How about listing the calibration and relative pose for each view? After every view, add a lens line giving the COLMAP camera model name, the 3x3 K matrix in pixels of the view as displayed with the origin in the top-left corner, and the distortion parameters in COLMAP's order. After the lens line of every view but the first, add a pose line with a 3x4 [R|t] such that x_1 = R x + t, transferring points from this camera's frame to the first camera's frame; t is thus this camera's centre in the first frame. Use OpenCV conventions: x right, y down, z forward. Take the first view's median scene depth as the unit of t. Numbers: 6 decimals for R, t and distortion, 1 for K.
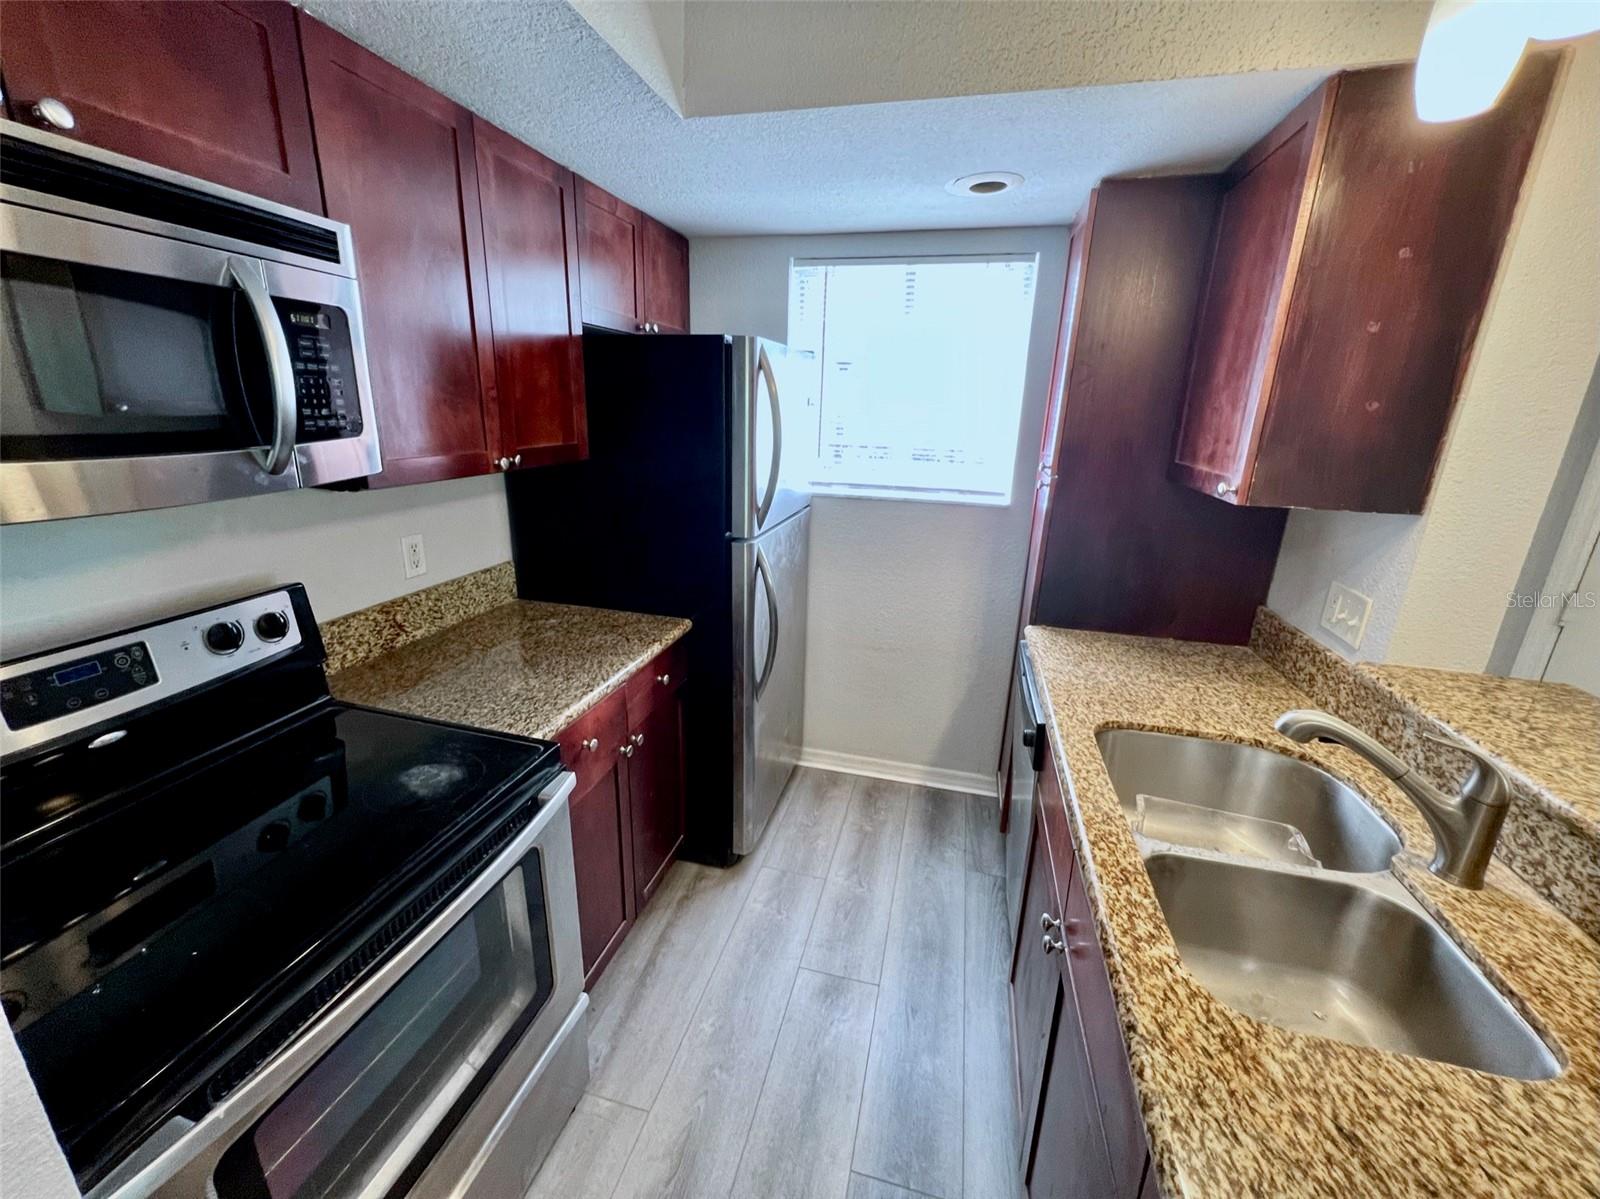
lens RADIAL K [[641.2, 0, 797.1], [0, 641.2, 594.5], [0, 0, 1]] dist [-0.001098, 0.000363]
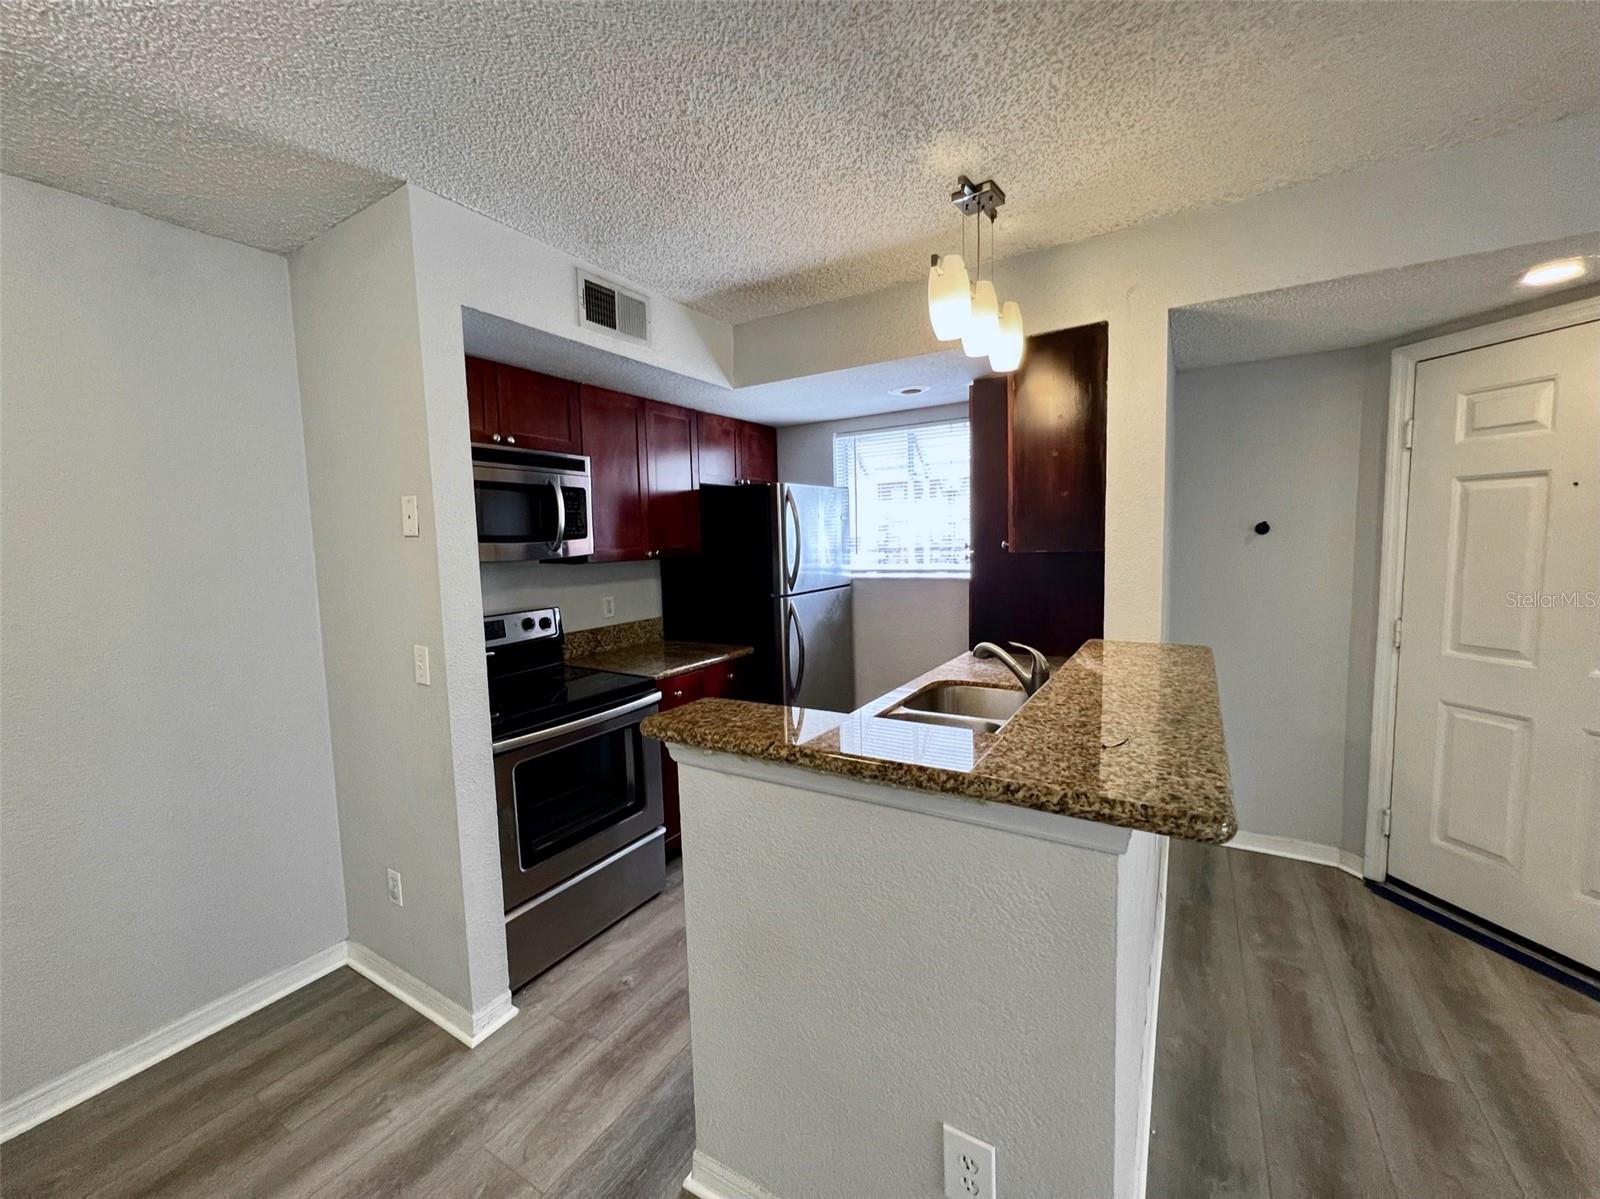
lens RADIAL K [[641.2, 0, 797.1], [0, 641.2, 594.5], [0, 0, 1]] dist [-0.001098, 0.000363]
pose [[0.955589, -0.030628, -0.293107, 0.506794], [-0.029185, 0.979861, -0.197538, 0.270192], [0.293254, 0.197319, 0.935450, -0.638270]]
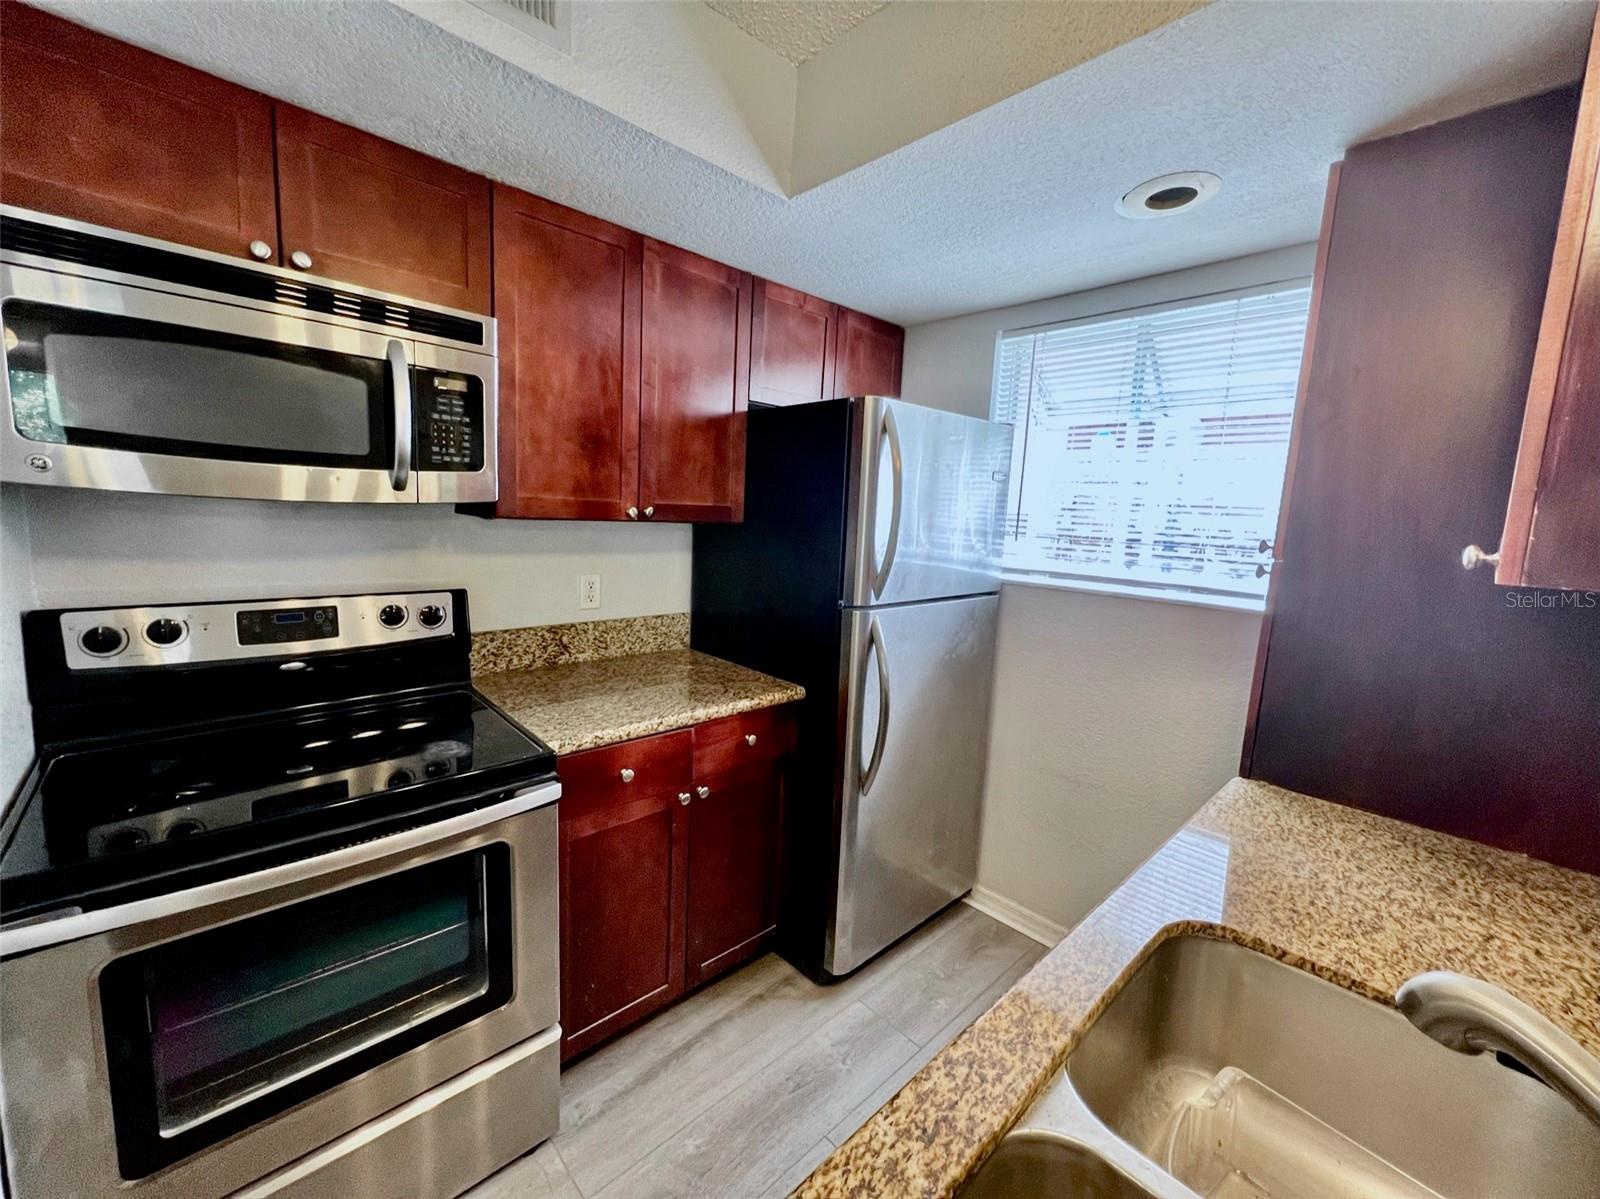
lens RADIAL K [[641.2, 0, 797.1], [0, 641.2, 594.5], [0, 0, 1]] dist [-0.001098, 0.000363]
pose [[0.846499, 0.080413, -0.526282, 0.370636], [-0.172261, 0.976721, -0.127837, 0.032642], [0.503751, 0.198872, 0.840646, 0.191631]]
